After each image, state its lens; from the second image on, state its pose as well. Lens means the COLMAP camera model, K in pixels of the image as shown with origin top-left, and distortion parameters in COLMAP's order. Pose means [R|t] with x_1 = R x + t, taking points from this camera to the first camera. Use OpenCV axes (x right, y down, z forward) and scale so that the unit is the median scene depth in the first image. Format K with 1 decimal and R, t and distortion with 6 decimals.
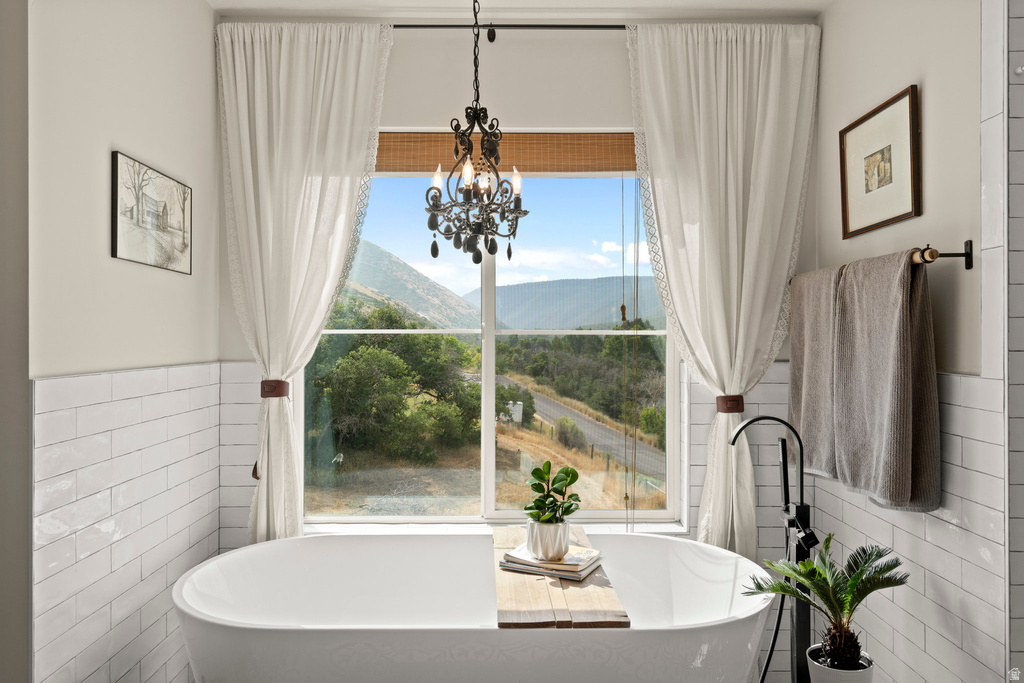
lens RADIAL K [[700.2, 0, 514.5], [0, 700.2, 341.3], [0, 0, 1]] dist [0.011387, 0.000694]
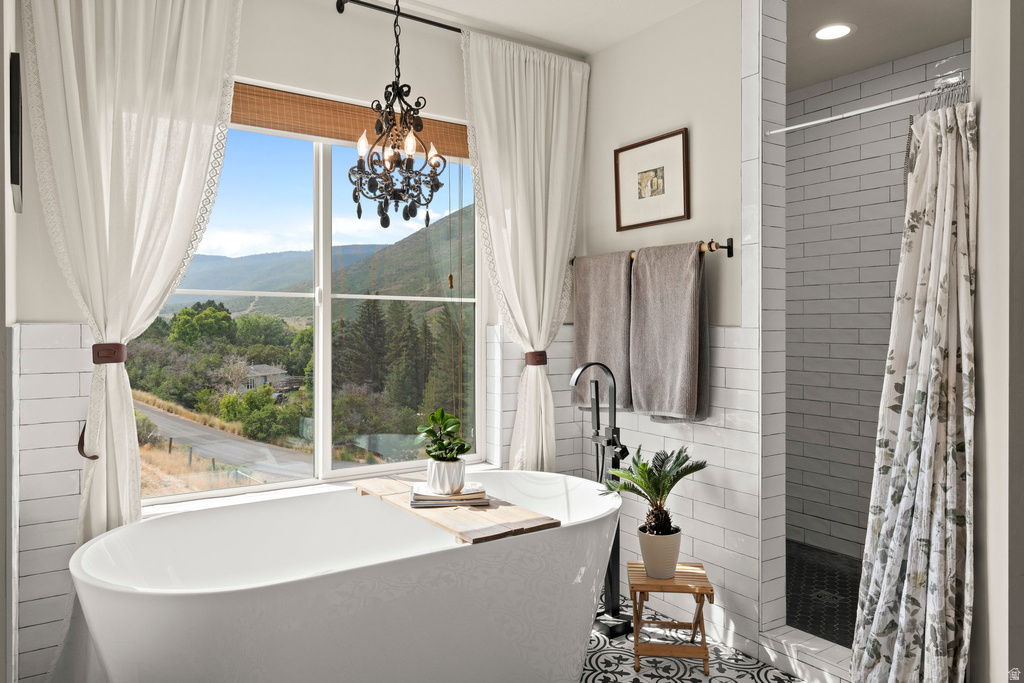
lens RADIAL K [[700.2, 0, 513.6], [0, 700.2, 330.6], [0, 0, 1]] dist [0.011387, 0.000694]
pose [[0.831212, -0.002694, 0.555949, -0.438393], [-0.001328, 0.999976, 0.006830, 0.034649], [-0.555953, -0.006416, 0.831189, 0.000668]]
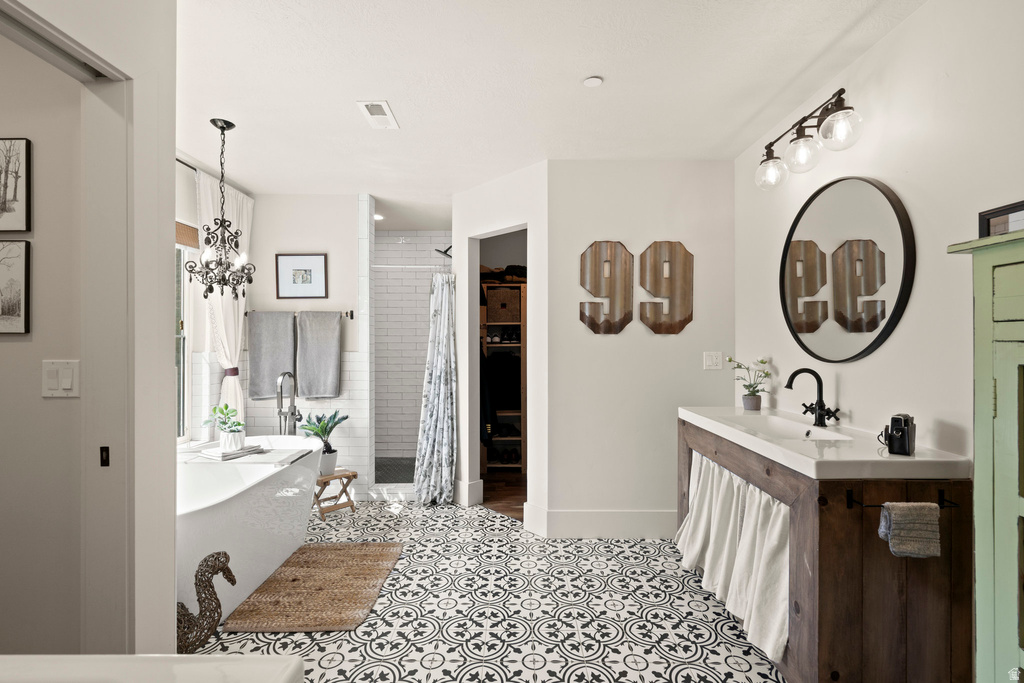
lens RADIAL K [[467.4, 0, 512.2], [0, 467.4, 340.5], [0, 0, 1]] dist [-0.003630, 0.002572]
pose [[0.012298, 0.000712, 0.999924, -1.129489], [-0.000861, 0.999999, -0.000702, -0.002929], [-0.999924, -0.000852, 0.012299, 0.173901]]
